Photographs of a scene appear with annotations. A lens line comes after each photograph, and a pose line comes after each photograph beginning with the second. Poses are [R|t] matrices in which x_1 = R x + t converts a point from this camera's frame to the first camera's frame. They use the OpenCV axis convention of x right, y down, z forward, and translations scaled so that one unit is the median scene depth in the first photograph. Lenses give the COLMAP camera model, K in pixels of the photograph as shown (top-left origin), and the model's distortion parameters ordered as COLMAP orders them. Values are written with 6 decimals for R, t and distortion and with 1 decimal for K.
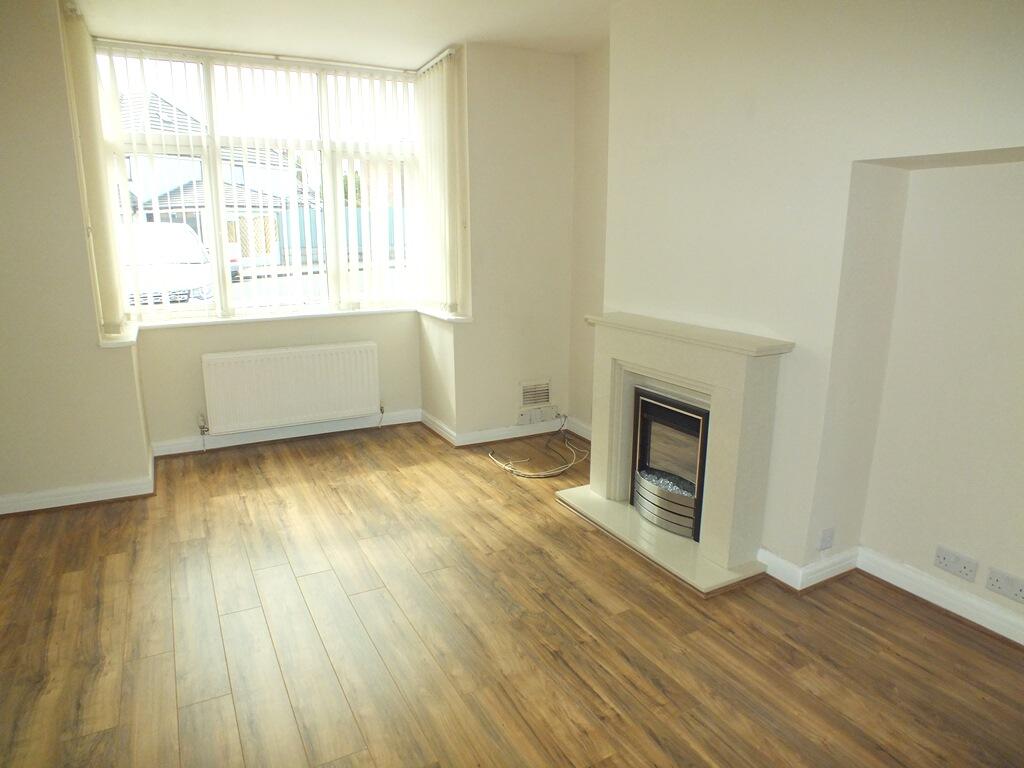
lens RADIAL K [[660.0, 0, 515.5], [0, 660.0, 382.7], [0, 0, 1]] dist [-0.067549, 0.016130]
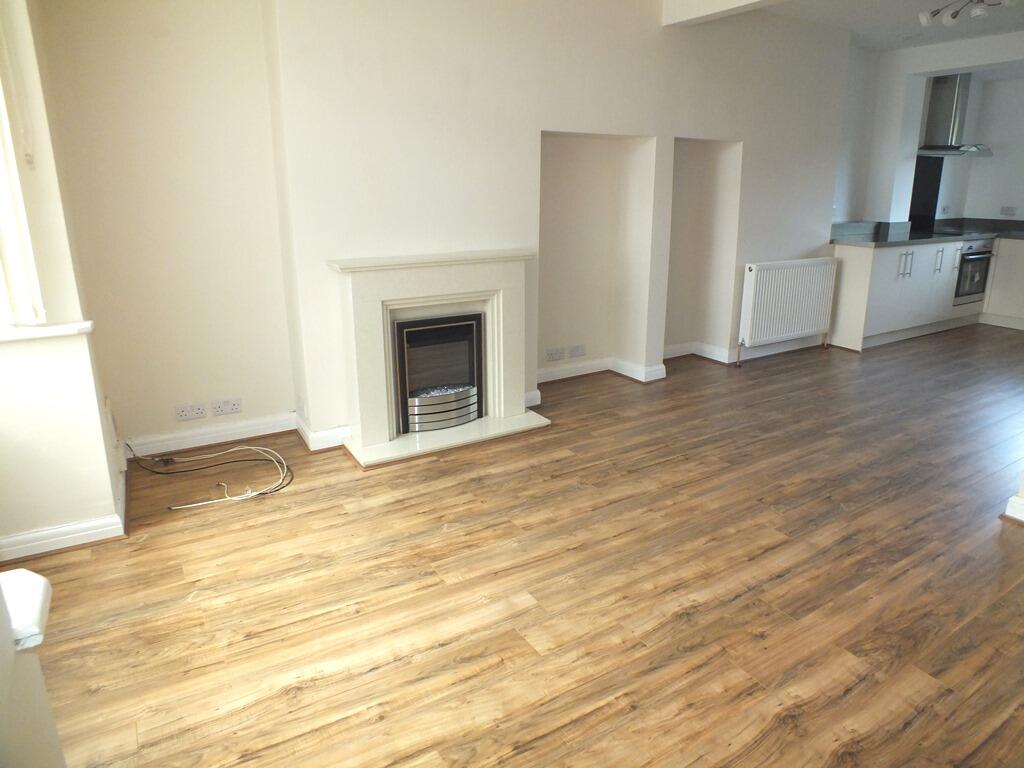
lens RADIAL K [[660.0, 0, 514.1], [0, 660.0, 384.6], [0, 0, 1]] dist [-0.067549, 0.016130]
pose [[-0.067395, -0.289624, 0.954765, -0.965784], [0.222009, 0.928596, 0.297357, -0.193491], [-0.972713, 0.232006, 0.001716, 0.932111]]
